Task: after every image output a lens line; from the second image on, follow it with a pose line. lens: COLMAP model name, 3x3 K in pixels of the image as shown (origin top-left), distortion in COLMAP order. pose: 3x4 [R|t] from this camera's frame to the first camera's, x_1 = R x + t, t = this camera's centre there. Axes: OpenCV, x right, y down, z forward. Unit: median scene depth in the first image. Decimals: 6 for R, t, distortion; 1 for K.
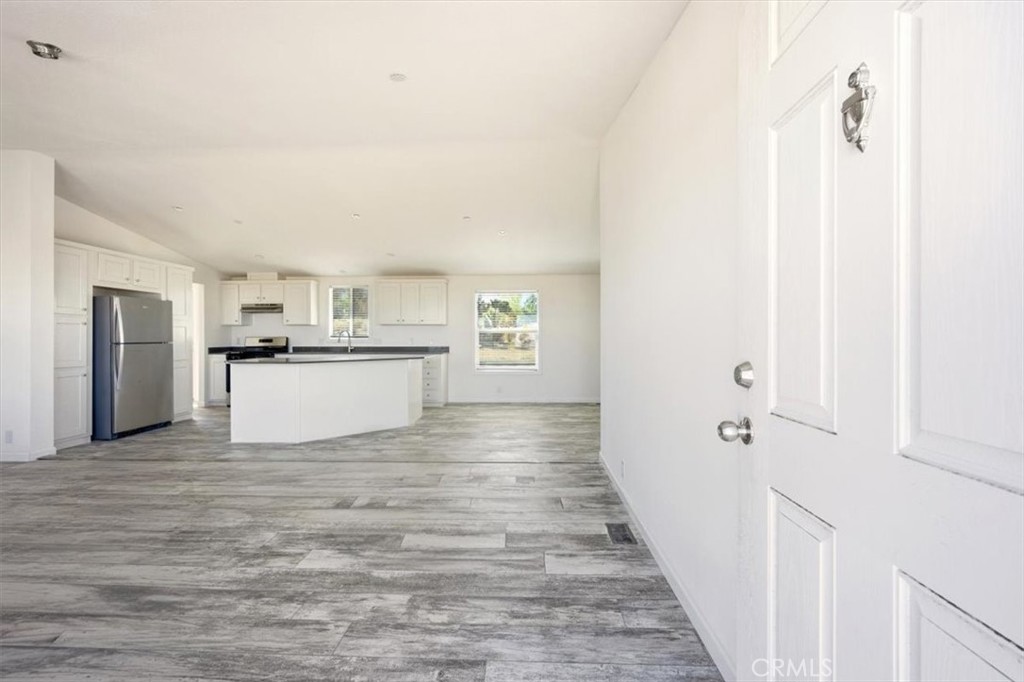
lens RADIAL K [[445.2, 0, 512.0], [0, 445.2, 341.0], [0, 0, 1]] dist [-0.041226, 0.016403]
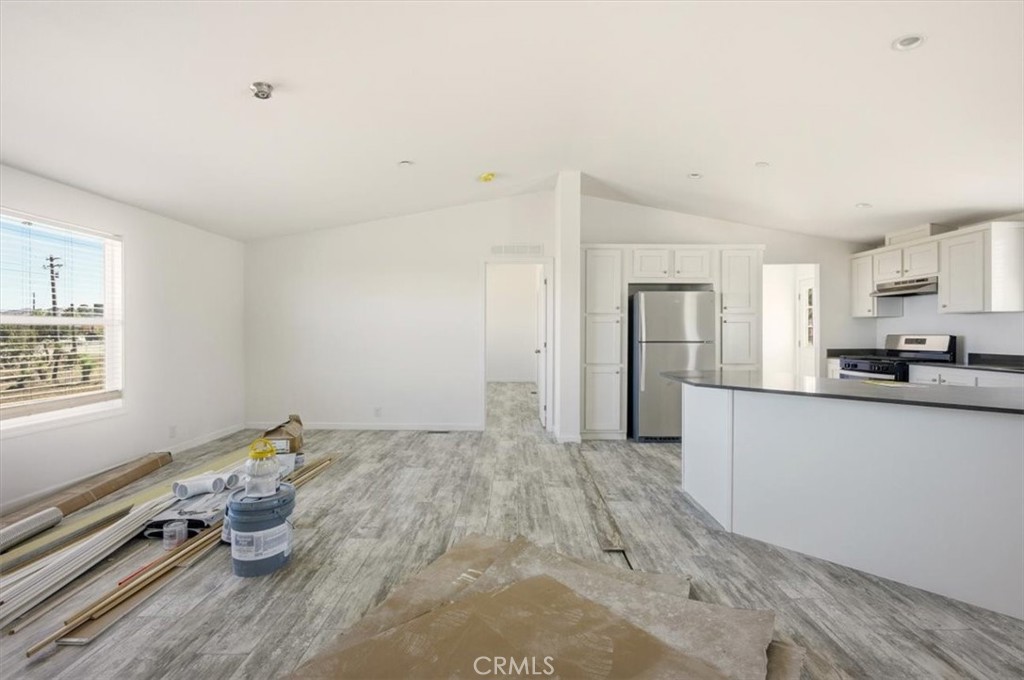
lens RADIAL K [[440.5, 0, 510.9], [0, 440.5, 367.2], [0, 0, 1]] dist [-0.027580, 0.008847]
pose [[0.033150, 0.079421, -0.996290, 0.030331], [-0.007678, 0.996829, 0.079208, -0.011654], [0.999421, 0.005024, 0.033654, 0.591261]]
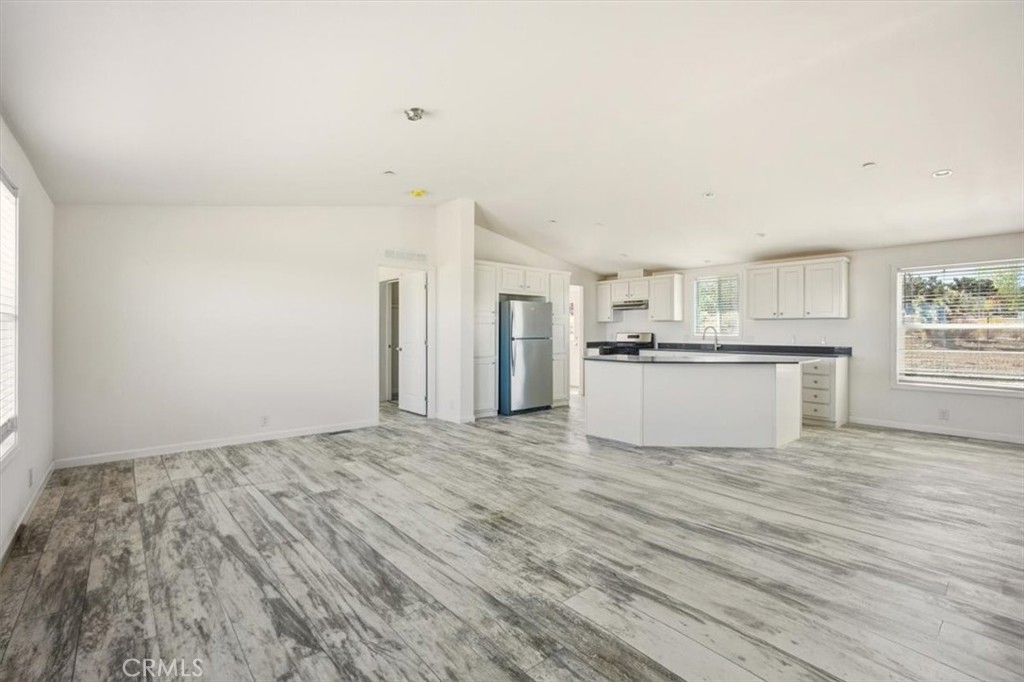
lens RADIAL K [[450.5, 0, 518.8], [0, 450.5, 331.8], [0, 0, 1]] dist [0.002199, 0.000452]
pose [[0.683785, 0.004681, -0.729668, 0.038859], [-0.009082, 0.999957, -0.002095, -0.009833], [0.729627, 0.008060, 0.683798, 0.112759]]
